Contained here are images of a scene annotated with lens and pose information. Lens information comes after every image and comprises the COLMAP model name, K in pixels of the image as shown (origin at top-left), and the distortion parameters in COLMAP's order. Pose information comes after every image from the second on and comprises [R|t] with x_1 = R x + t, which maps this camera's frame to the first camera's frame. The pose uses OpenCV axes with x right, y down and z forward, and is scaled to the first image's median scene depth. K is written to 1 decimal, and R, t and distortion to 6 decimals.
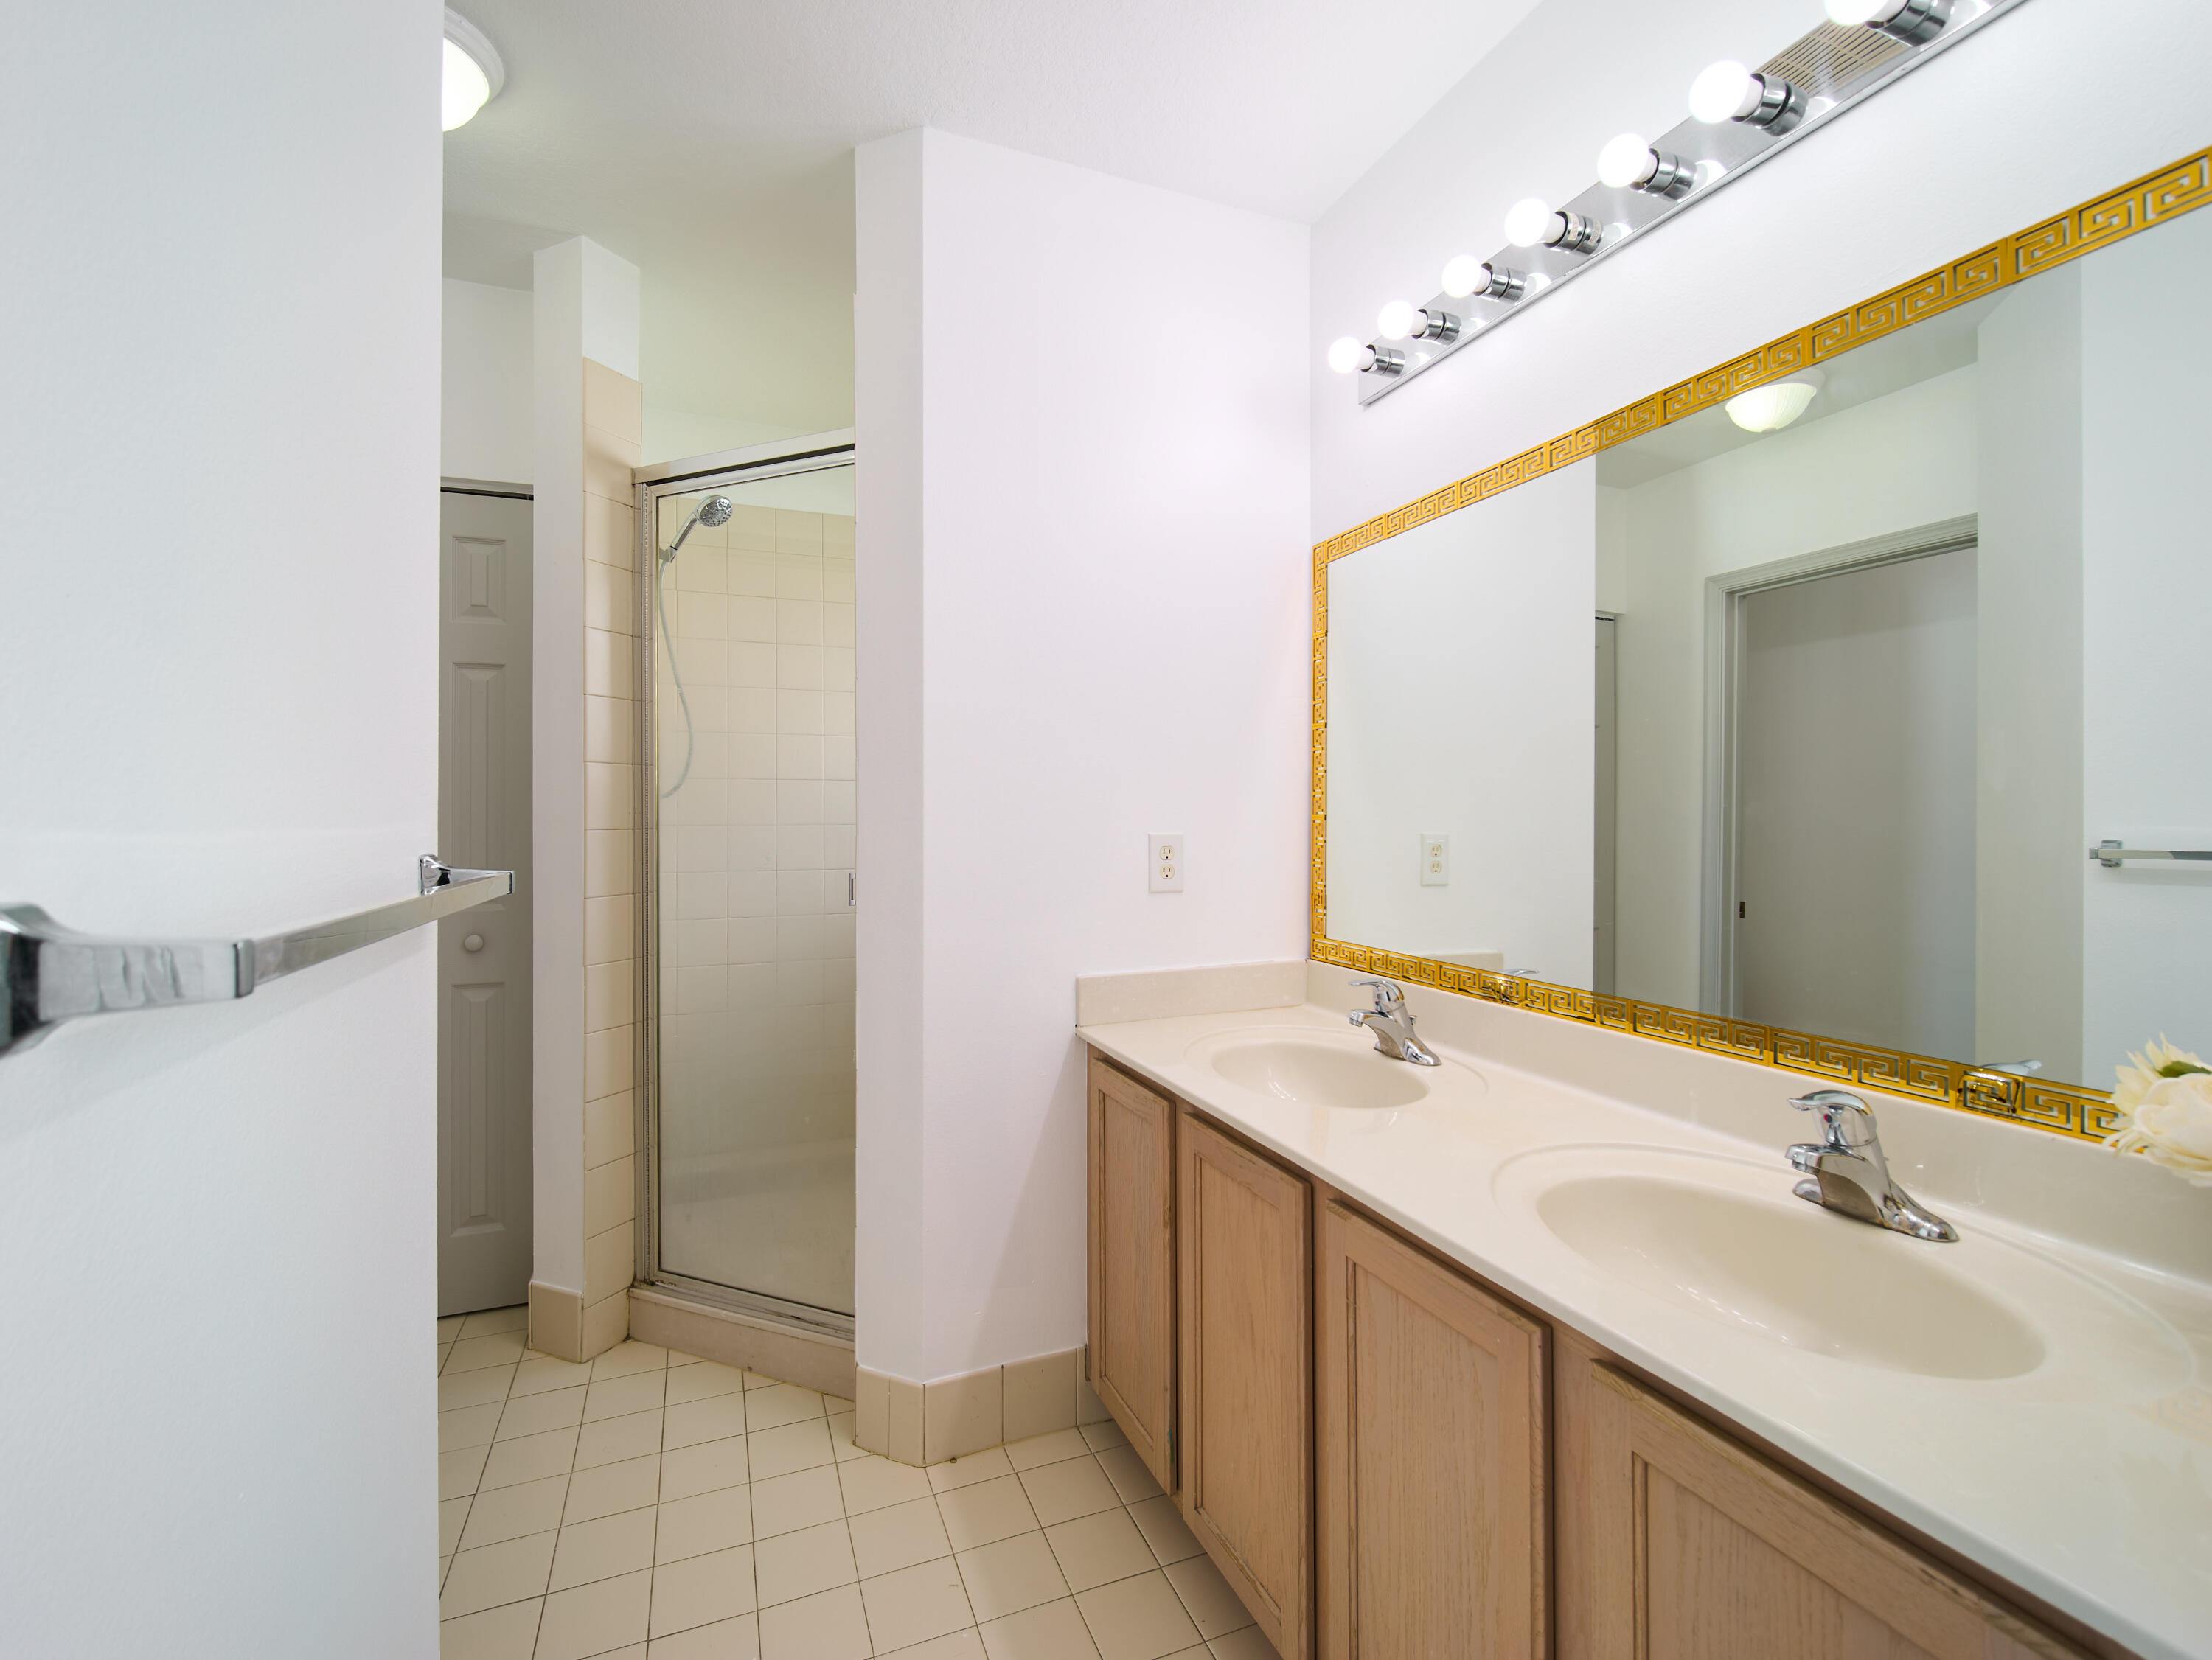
lens RADIAL K [[983.7, 0, 1104.4], [0, 983.7, 825.2], [0, 0, 1]] dist [-0.004230, 0.001070]
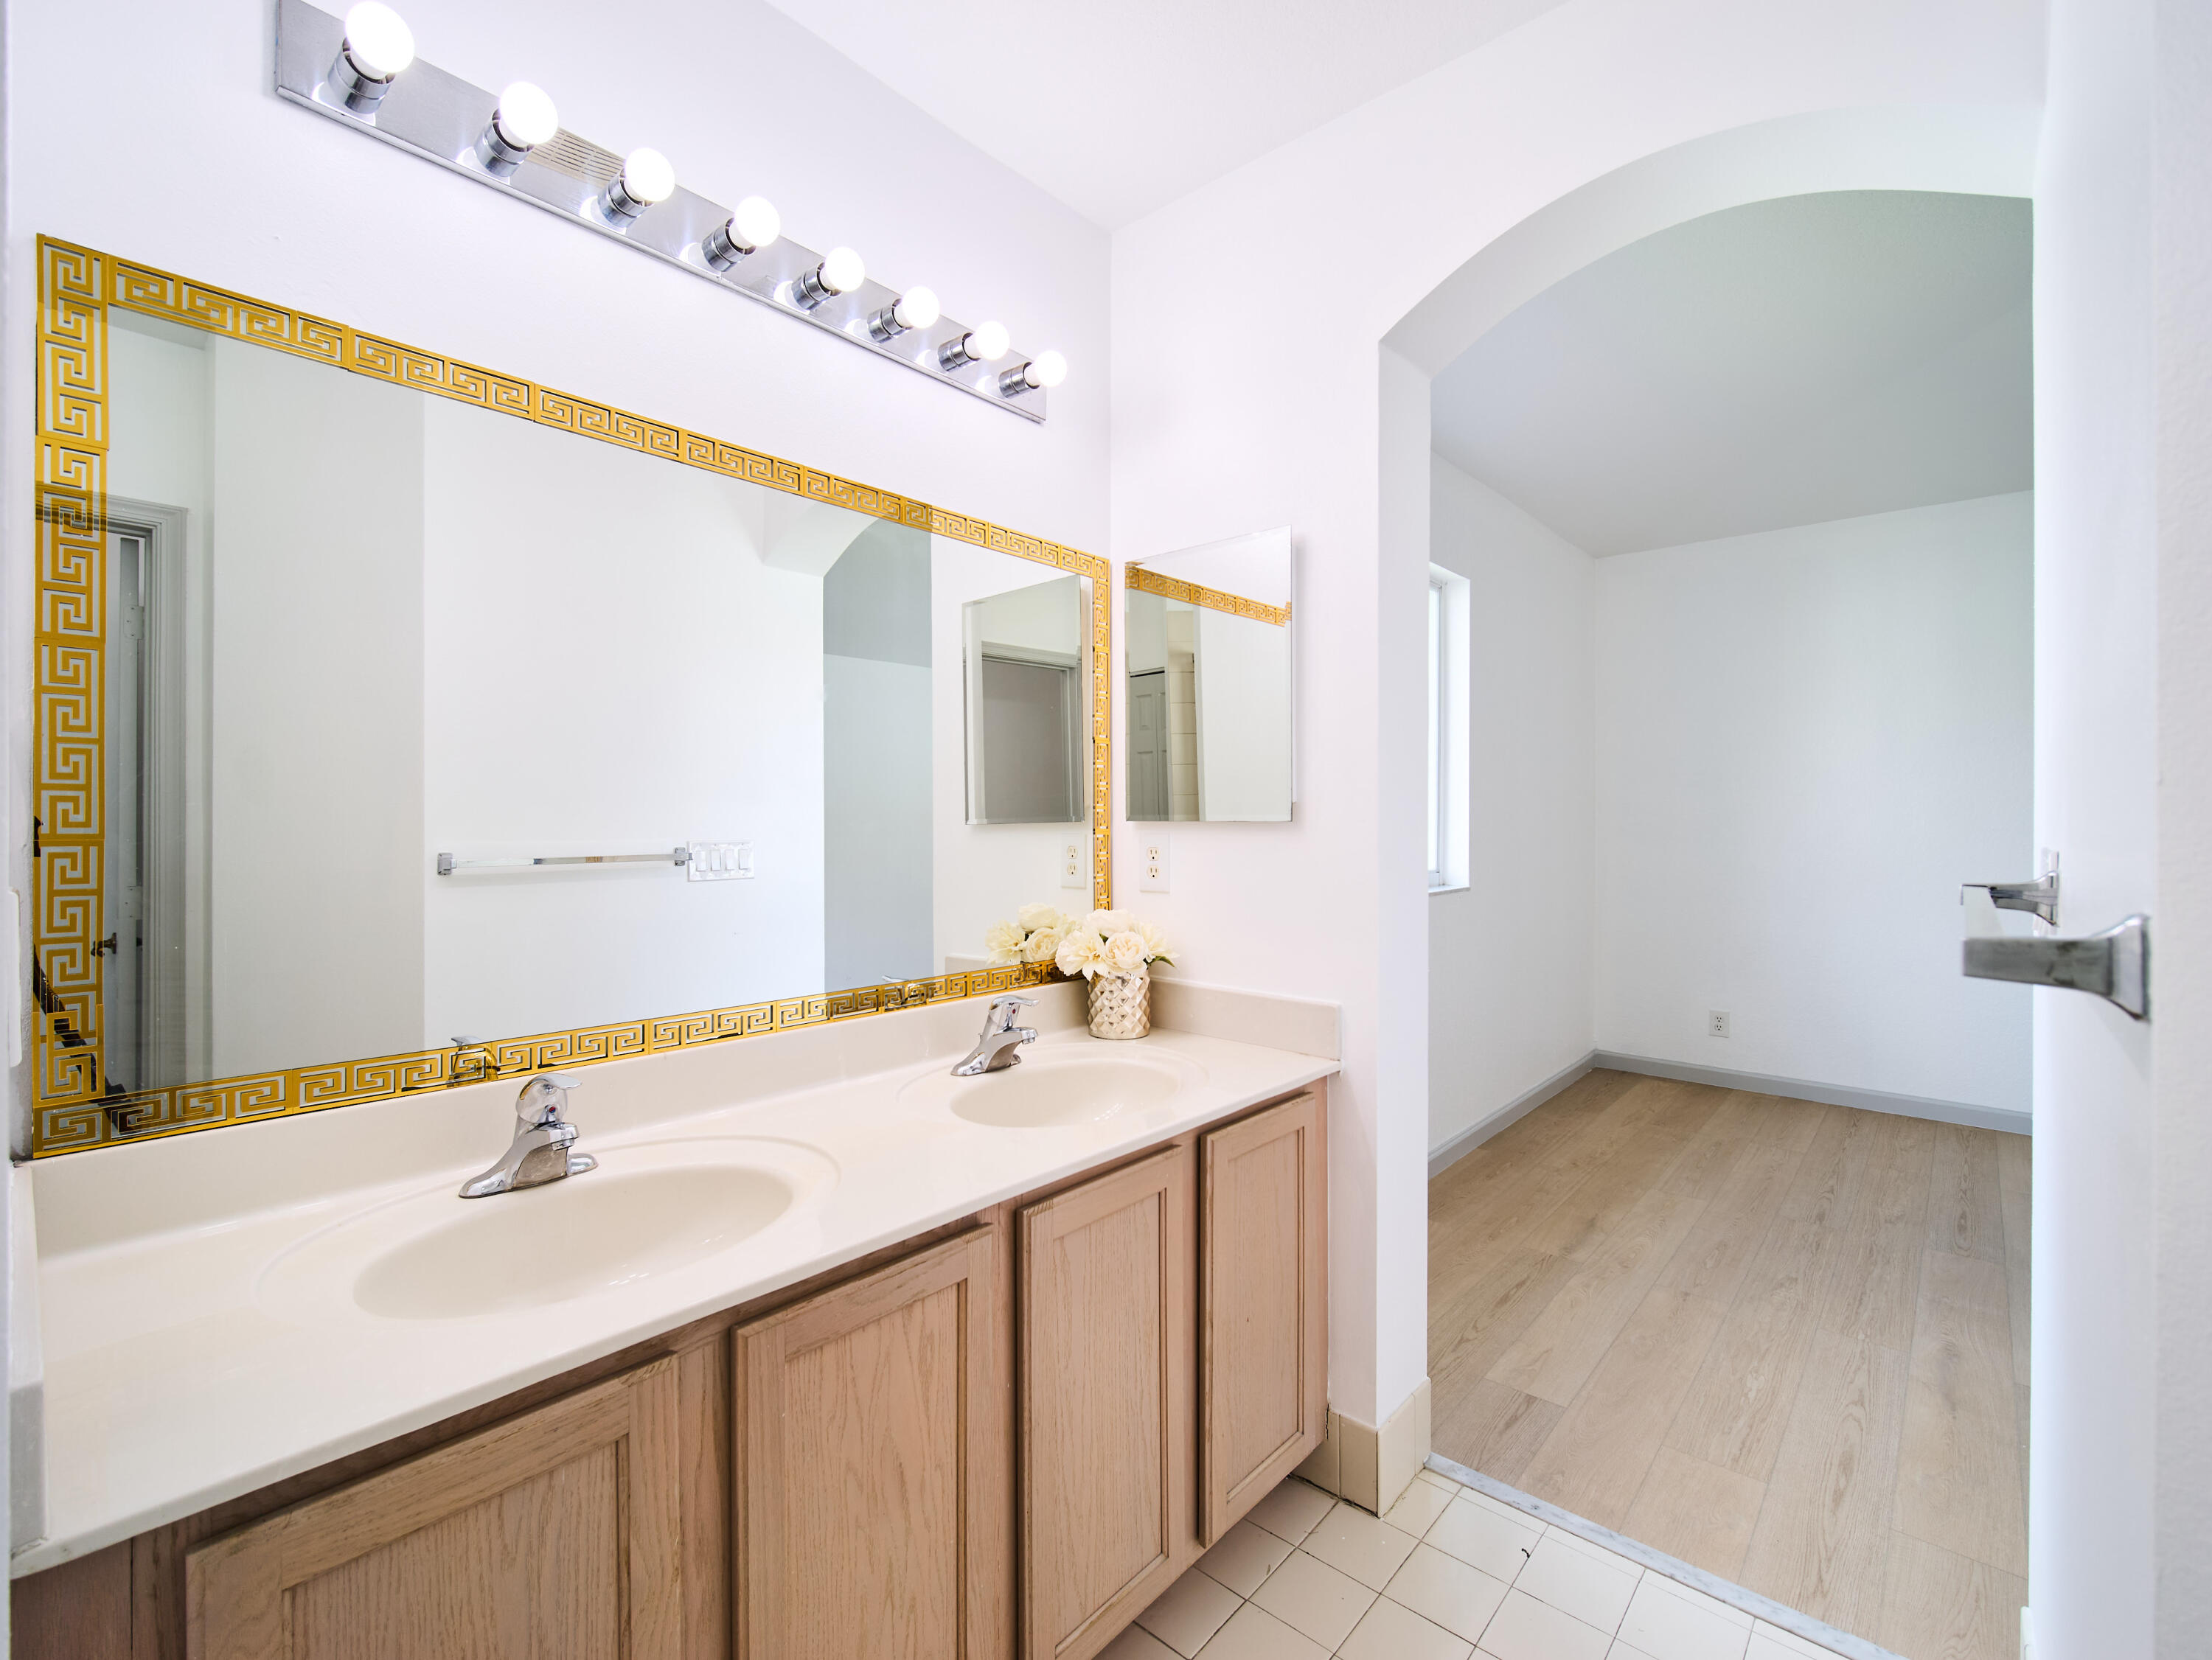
lens RADIAL K [[983.7, 0, 1102.7], [0, 983.7, 820.4], [0, 0, 1]] dist [-0.004230, 0.001070]
pose [[-0.444529, 0.006288, 0.895742, -0.864288], [0.011268, 0.999935, -0.001427, -0.028152], [-0.895693, 0.009458, -0.444572, 1.628383]]
